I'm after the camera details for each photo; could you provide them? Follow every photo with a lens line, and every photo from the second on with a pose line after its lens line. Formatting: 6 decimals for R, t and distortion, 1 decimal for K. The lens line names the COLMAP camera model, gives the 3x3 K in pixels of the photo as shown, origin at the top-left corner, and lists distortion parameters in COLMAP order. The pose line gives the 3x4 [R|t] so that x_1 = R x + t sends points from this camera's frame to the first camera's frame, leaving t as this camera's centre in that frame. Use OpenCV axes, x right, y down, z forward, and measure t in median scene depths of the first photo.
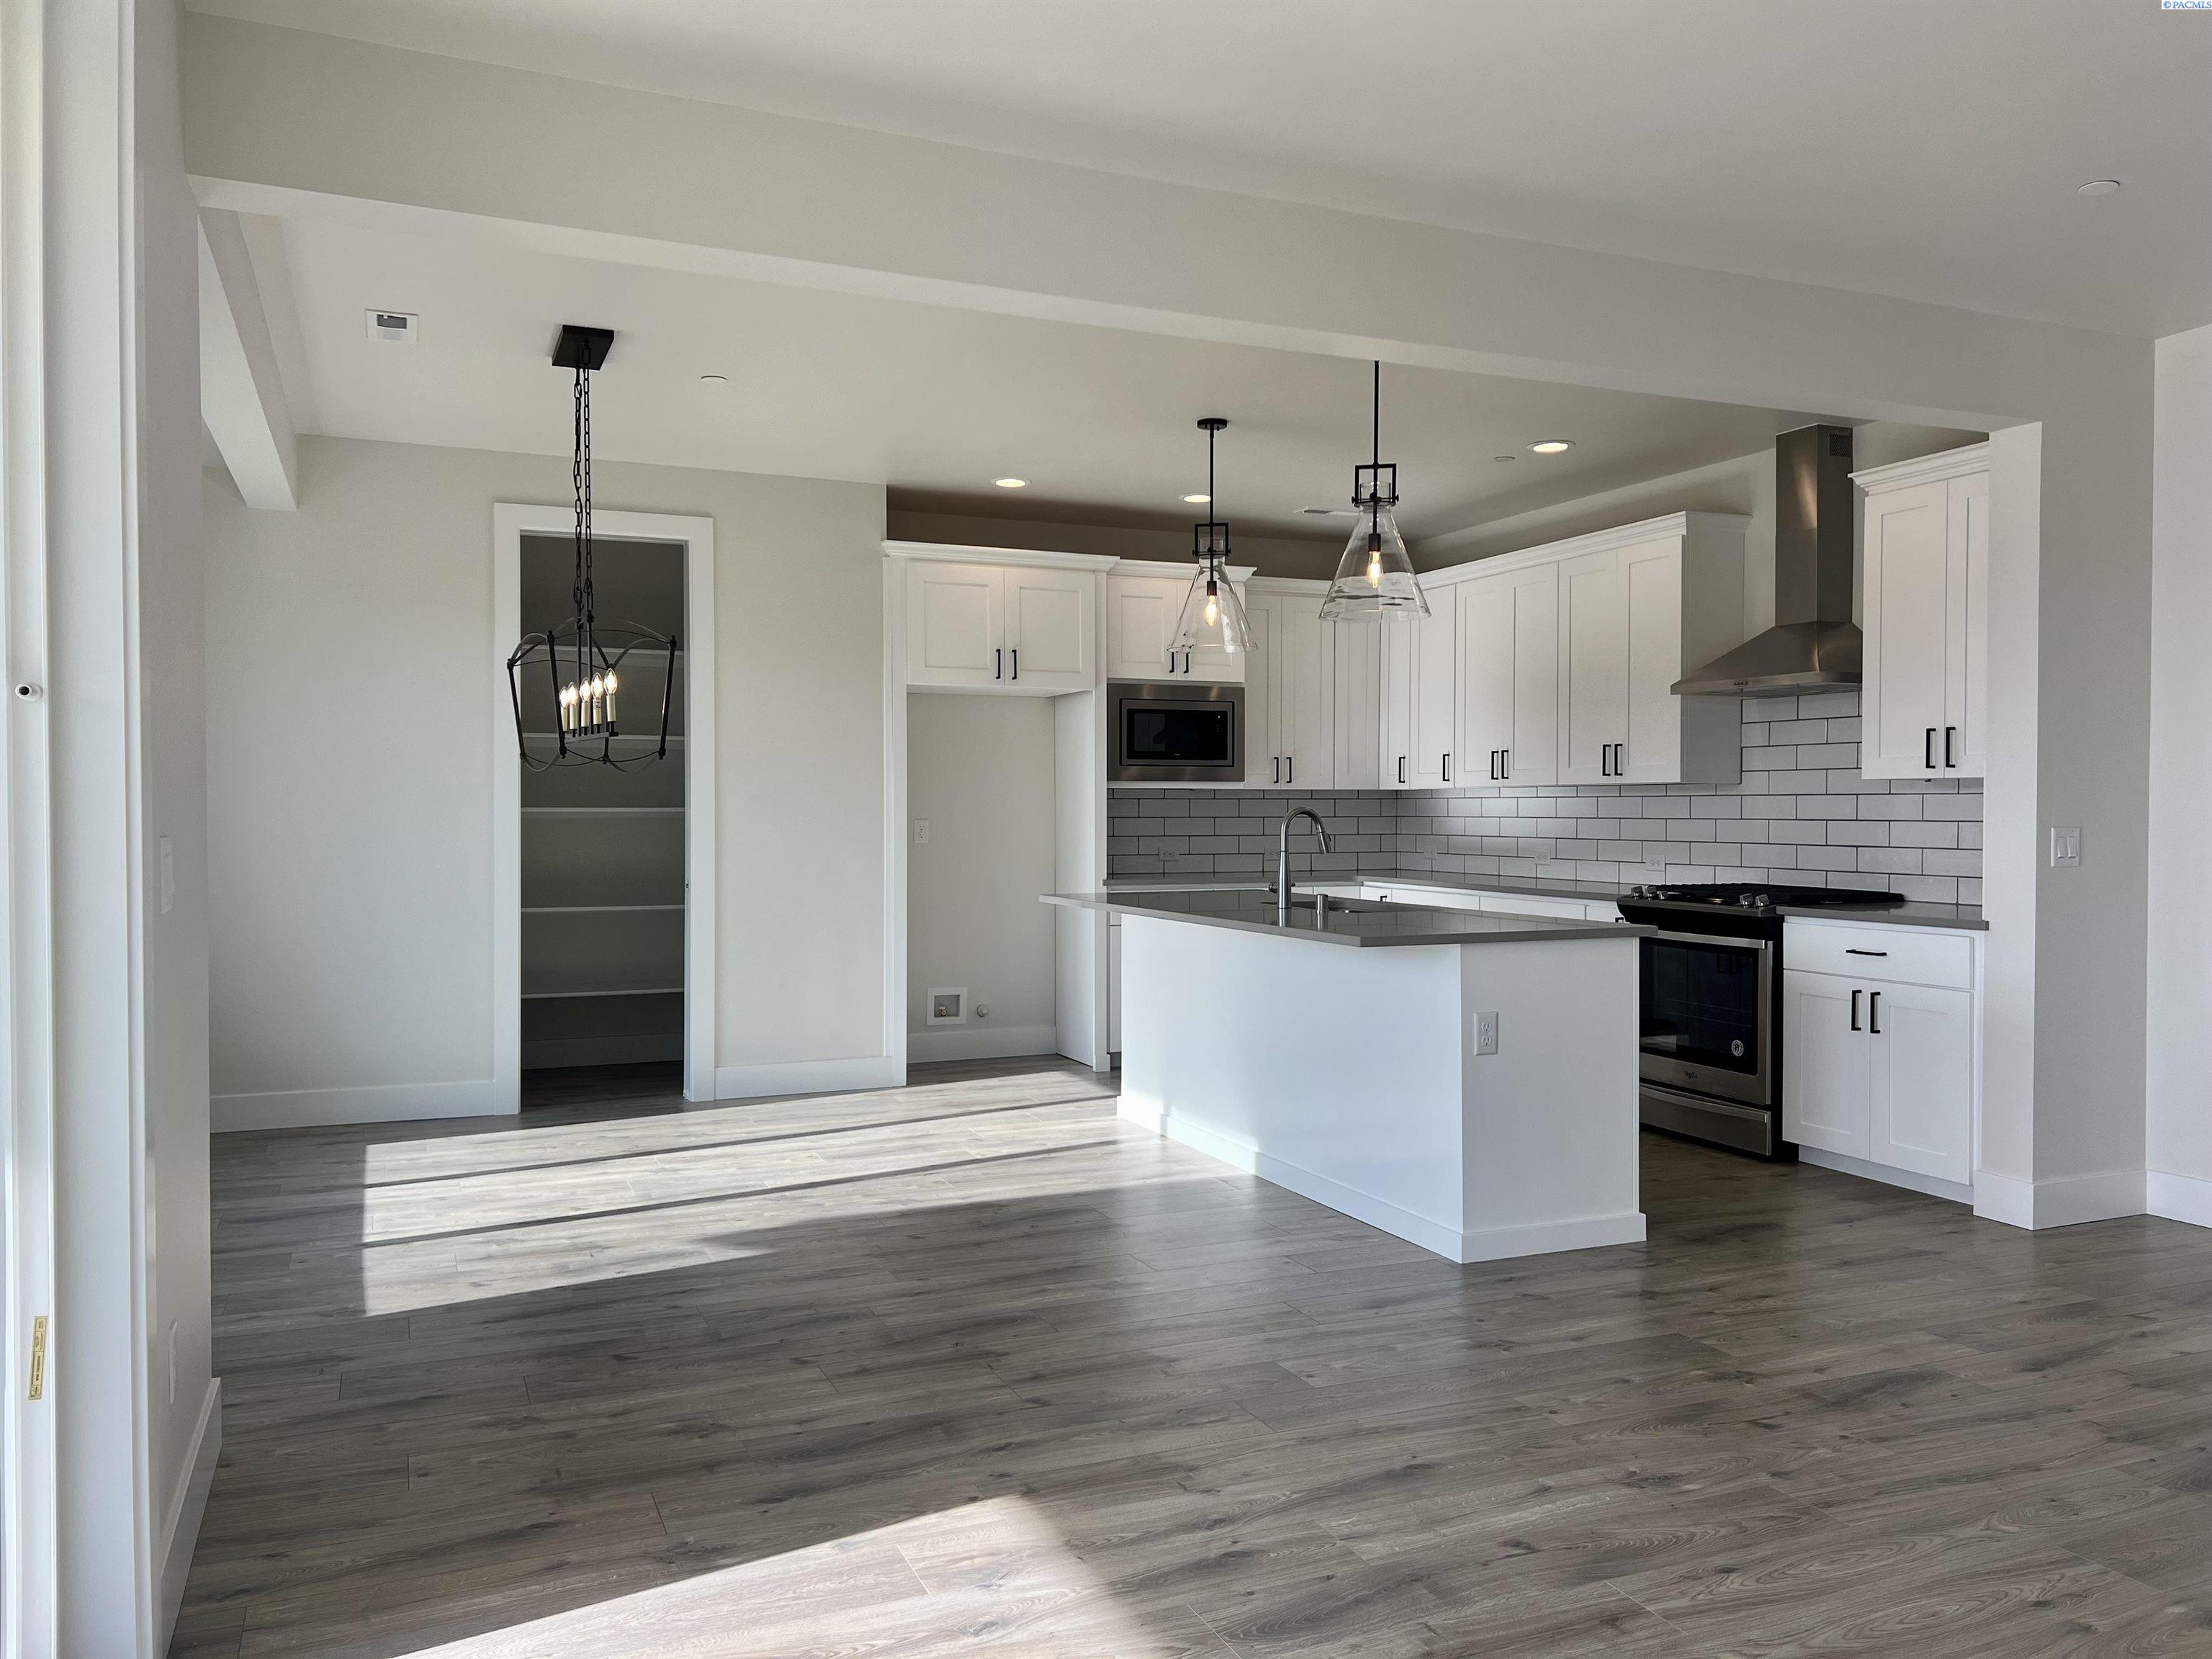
lens RADIAL K [[1647.2, 0, 1106.0], [0, 1647.2, 829.5], [0, 0, 1]] dist [0.085900, -0.150152]
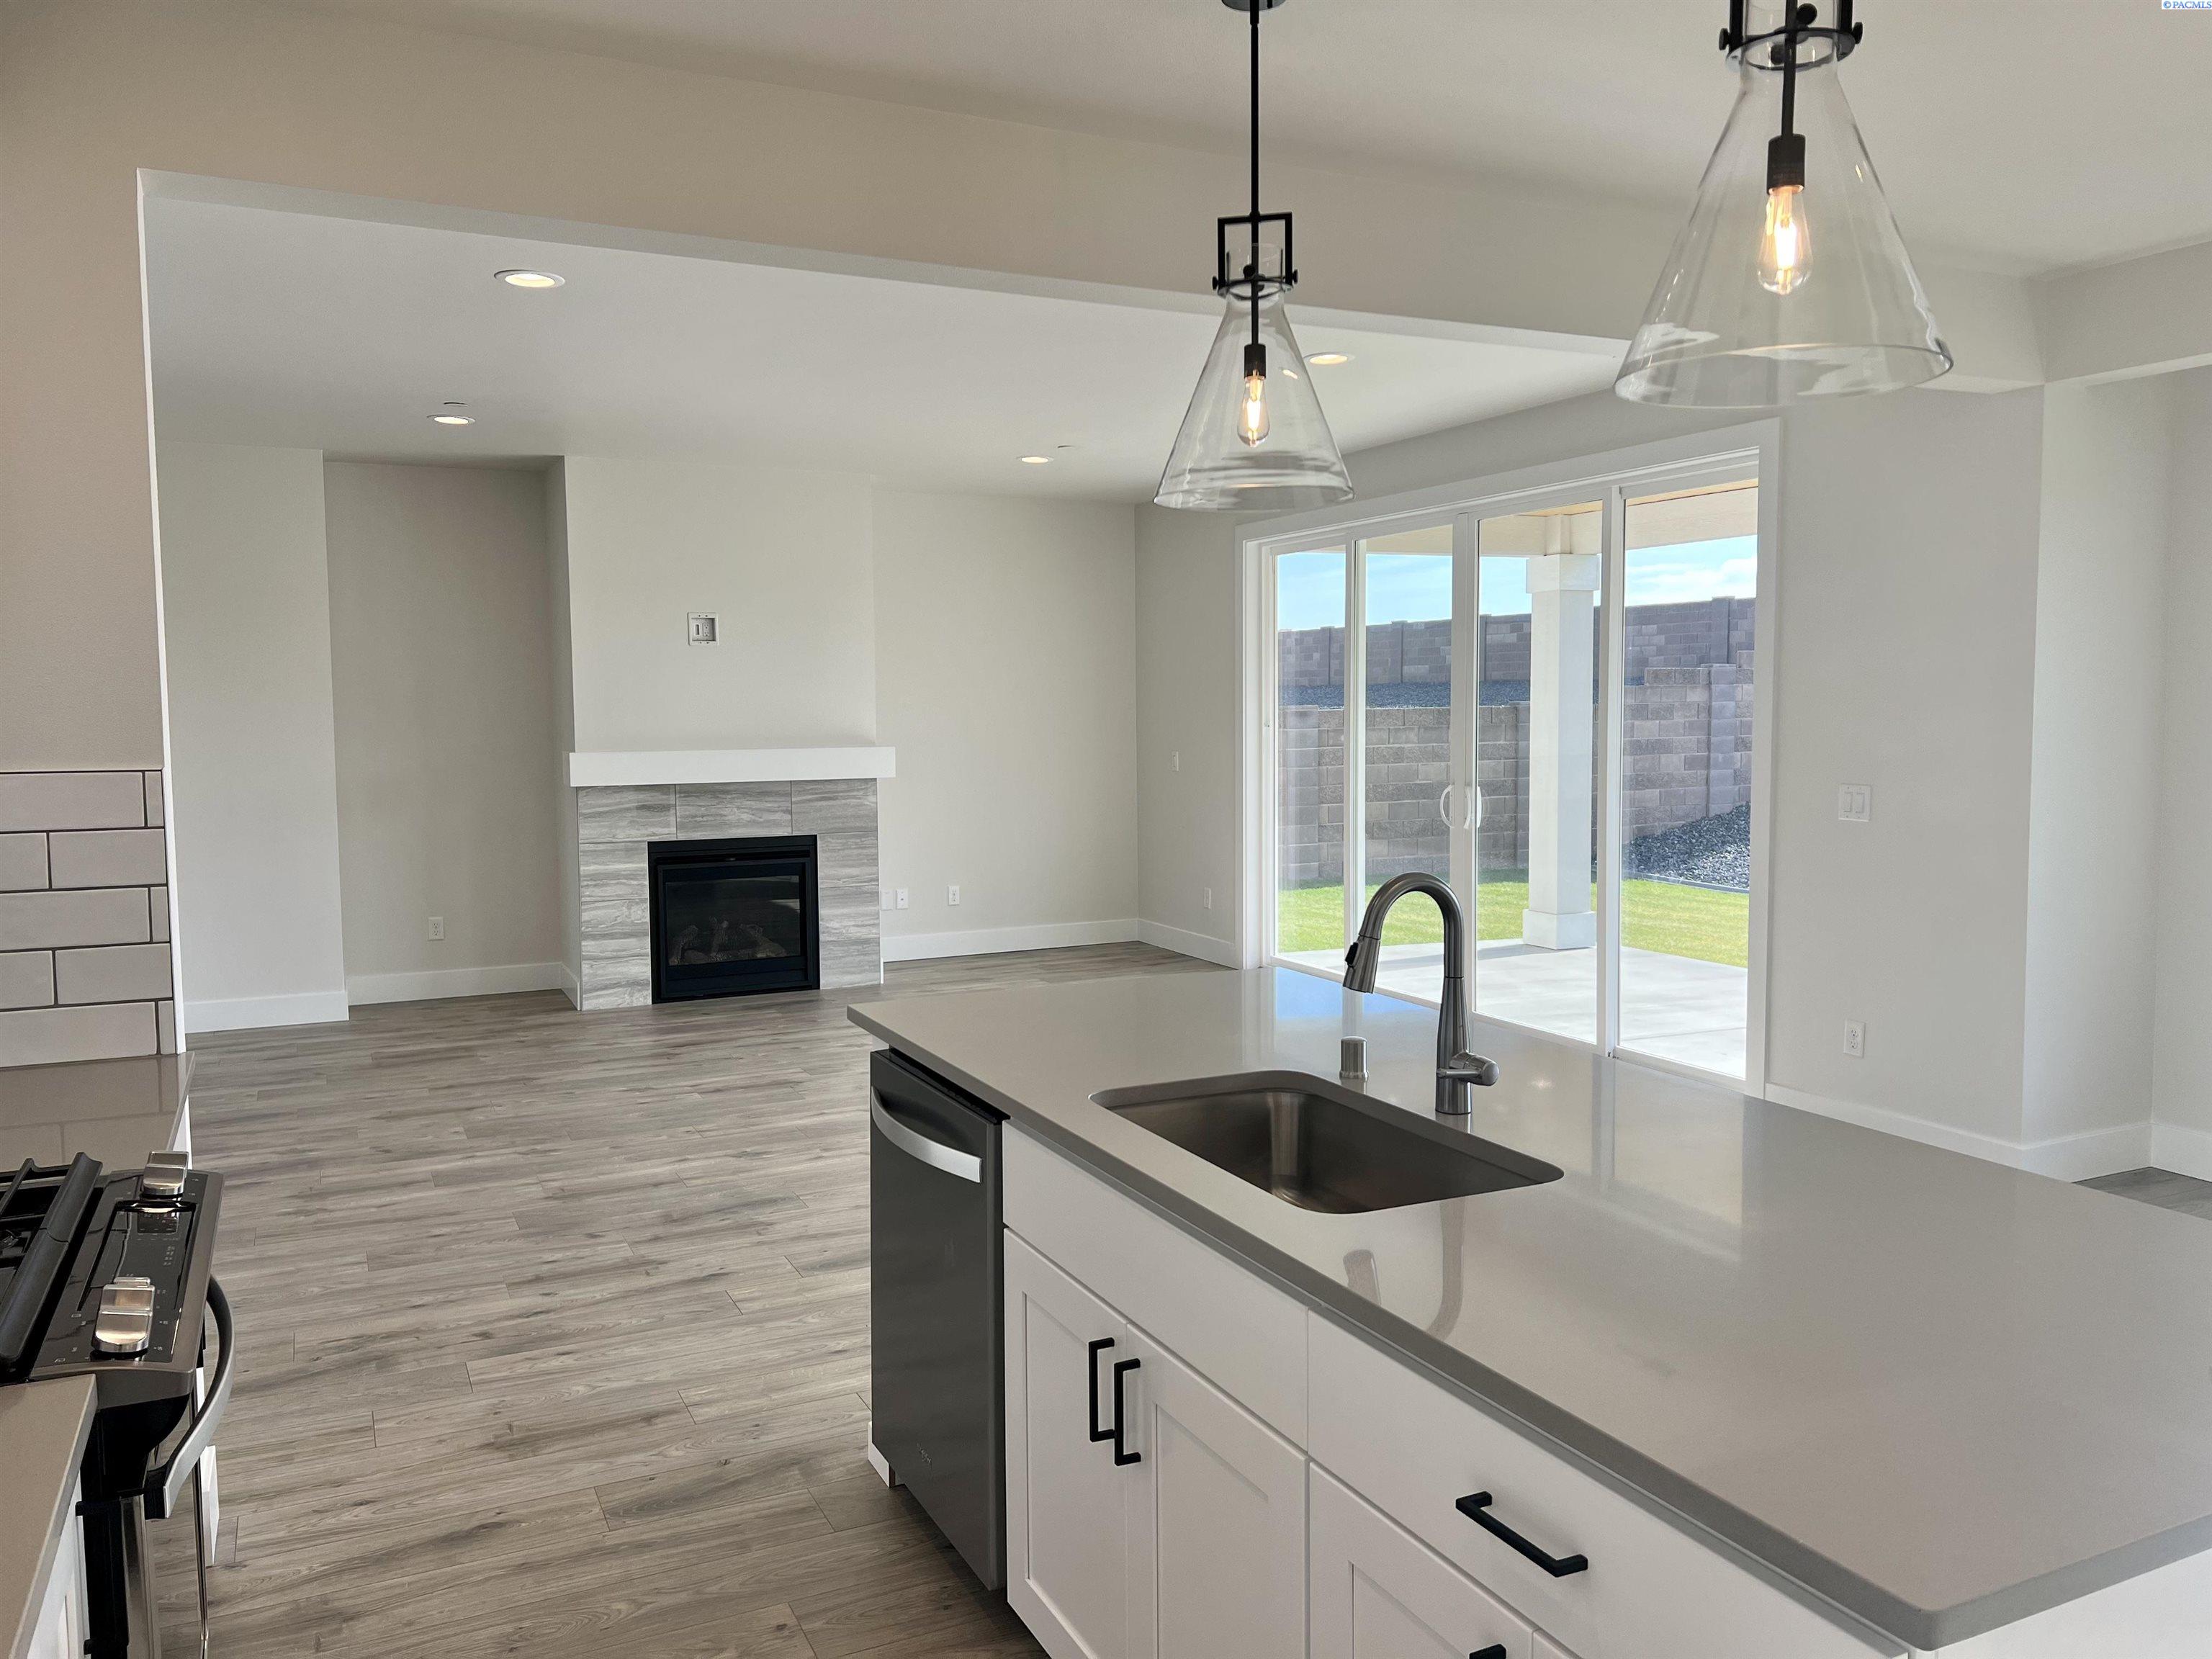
lens RADIAL K [[1647.2, 0, 1106.0], [0, 1647.2, 829.5], [0, 0, 1]] dist [0.085900, -0.150152]
pose [[-0.999085, 0.008739, -0.041868, 0.351198], [0.005152, 0.996366, 0.085022, -0.107881], [0.042459, 0.084728, -0.995499, 2.377412]]
